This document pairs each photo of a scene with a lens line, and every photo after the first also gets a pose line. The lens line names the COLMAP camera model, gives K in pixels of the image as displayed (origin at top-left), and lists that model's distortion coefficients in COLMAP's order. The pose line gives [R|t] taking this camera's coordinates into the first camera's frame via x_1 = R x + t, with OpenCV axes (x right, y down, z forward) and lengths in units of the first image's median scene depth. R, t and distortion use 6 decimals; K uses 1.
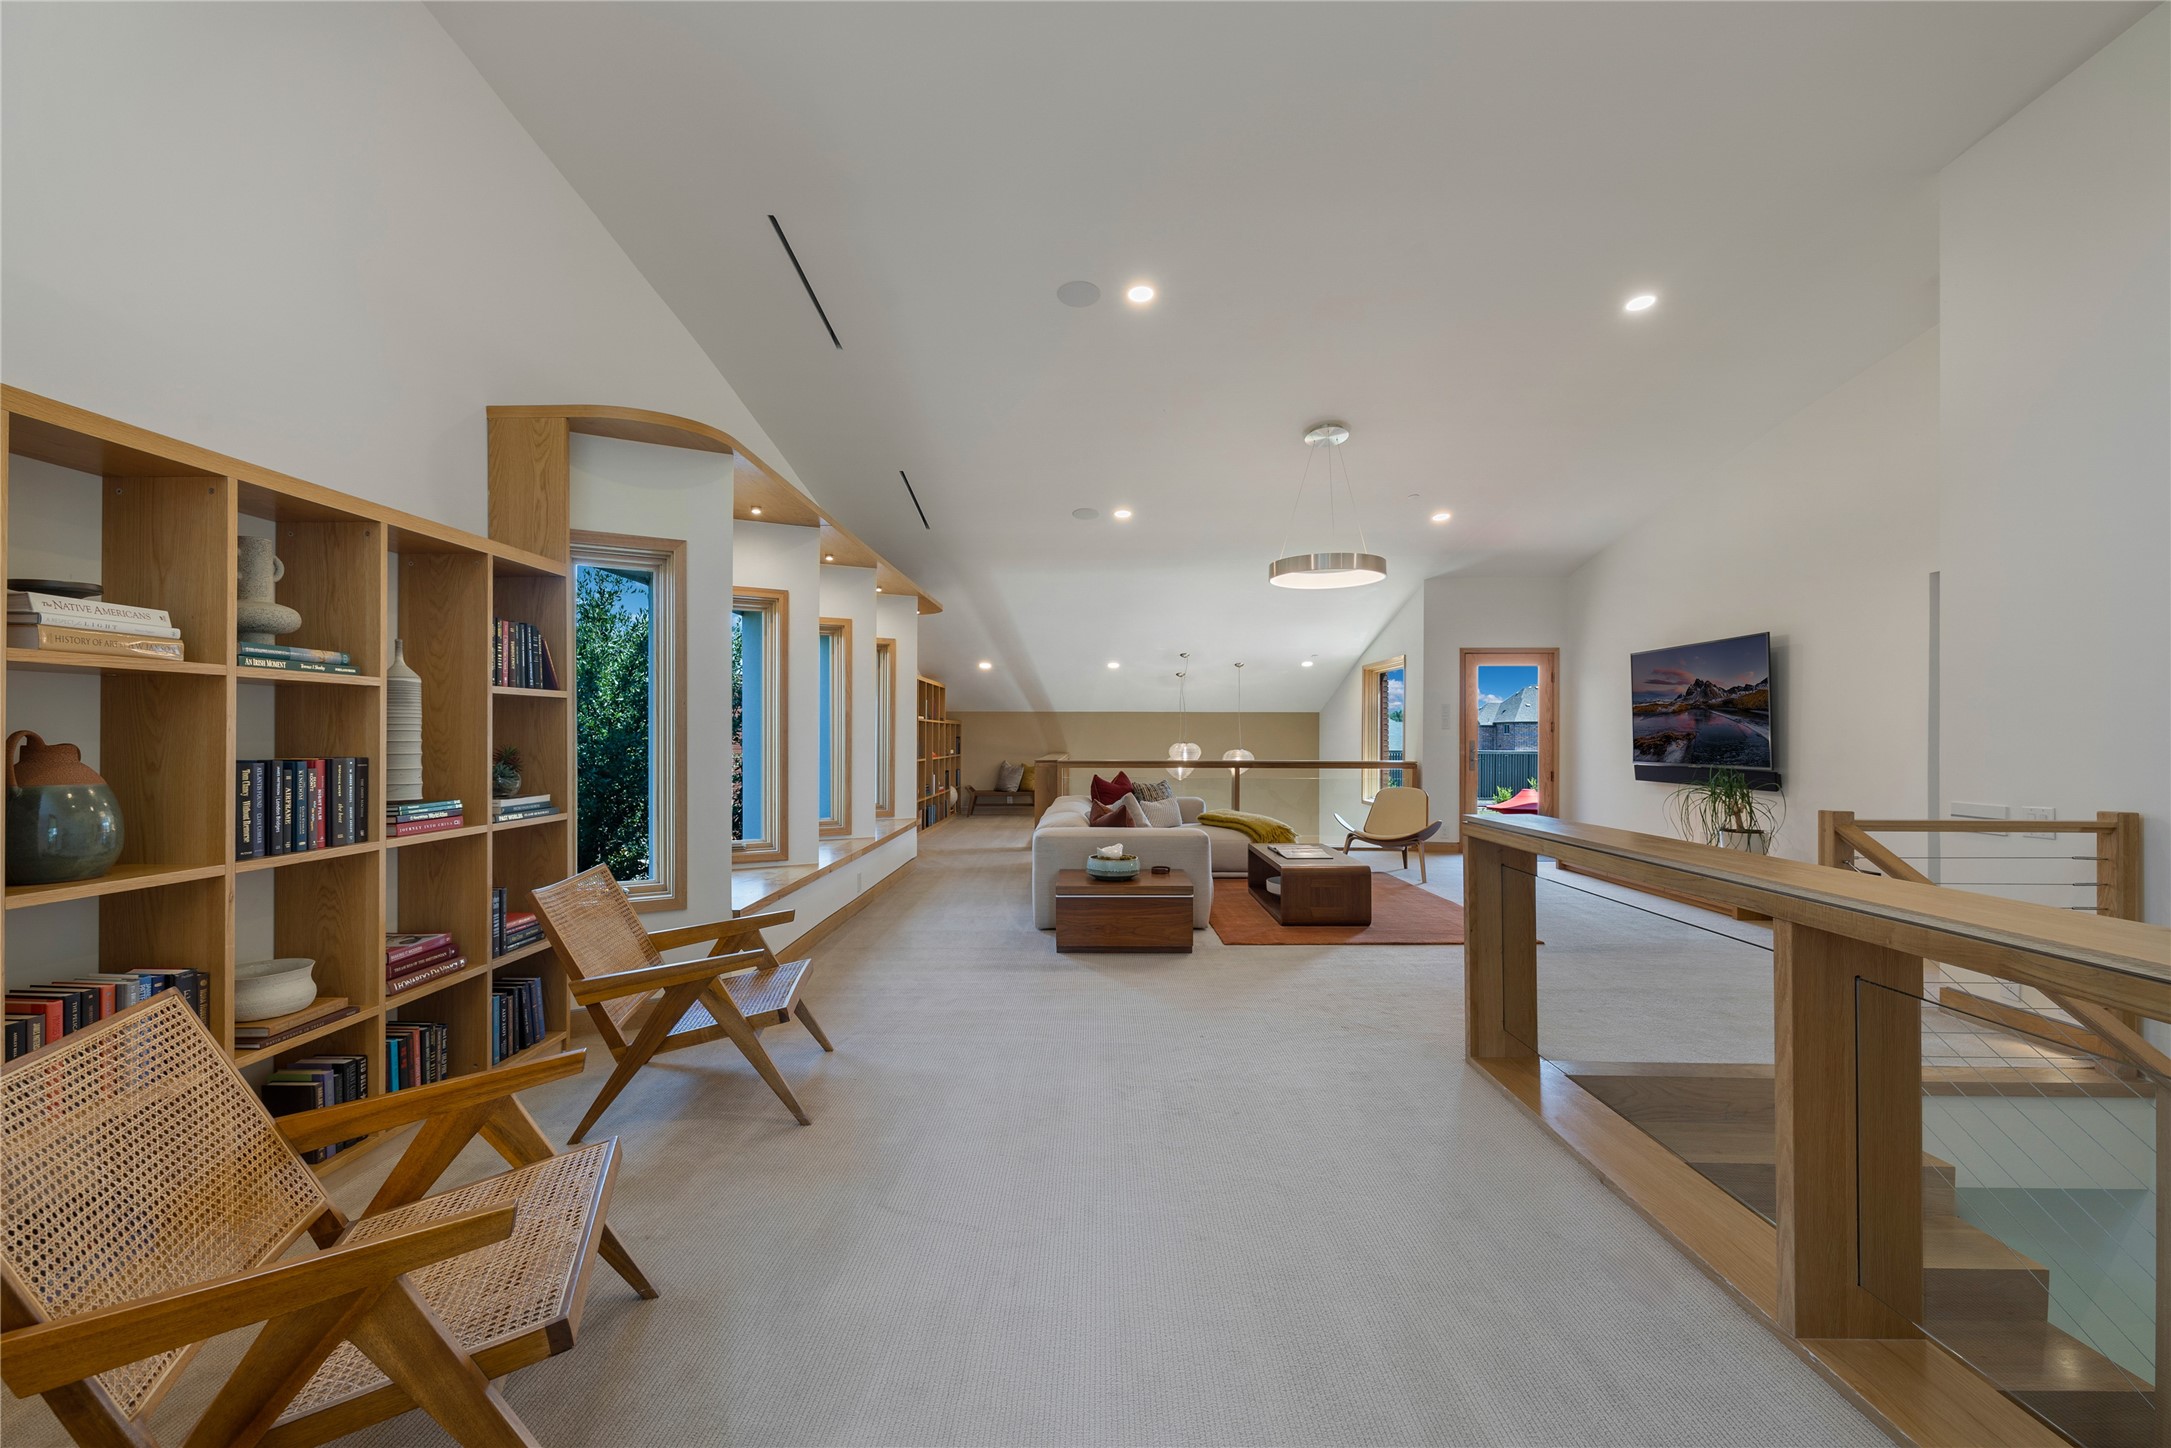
lens RADIAL K [[955.1, 0, 1084.6], [0, 955.1, 735.6], [0, 0, 1]] dist [0.000590, 0.000309]
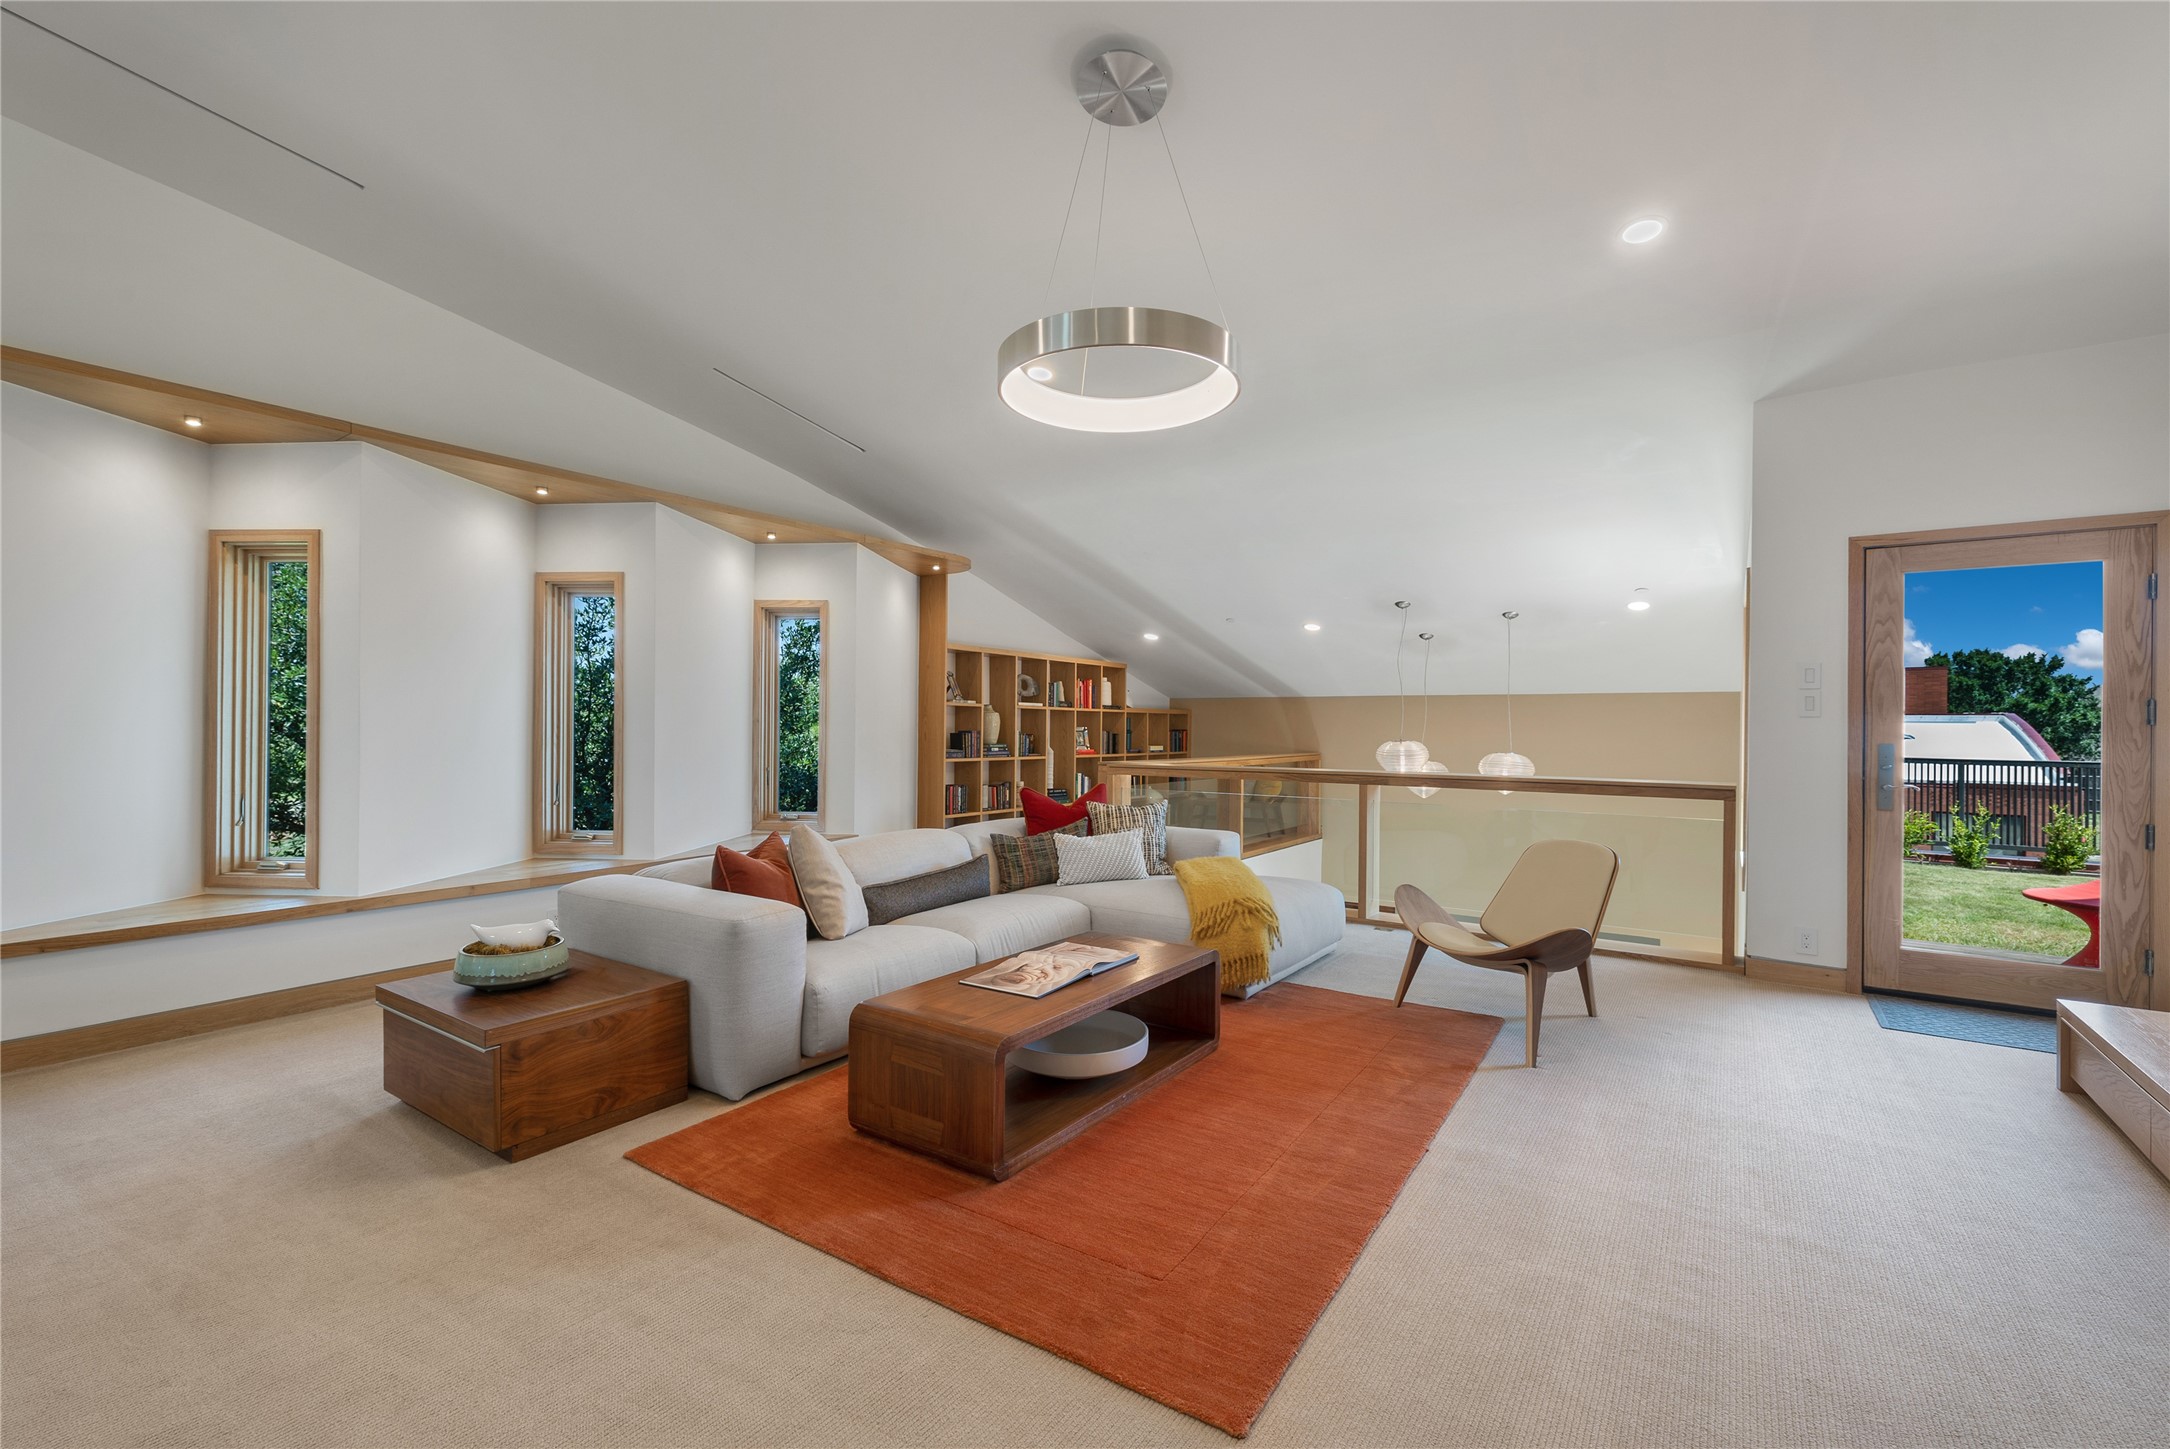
lens RADIAL K [[954.7, 0, 1084.1], [0, 954.7, 736.1], [0, 0, 1]] dist [0.000590, 0.000309]
pose [[0.821714, 0.000240, -0.569900, 0.289100], [-0.002957, 0.999988, -0.003842, 0.004509], [0.569893, 0.004843, 0.821705, 0.350550]]
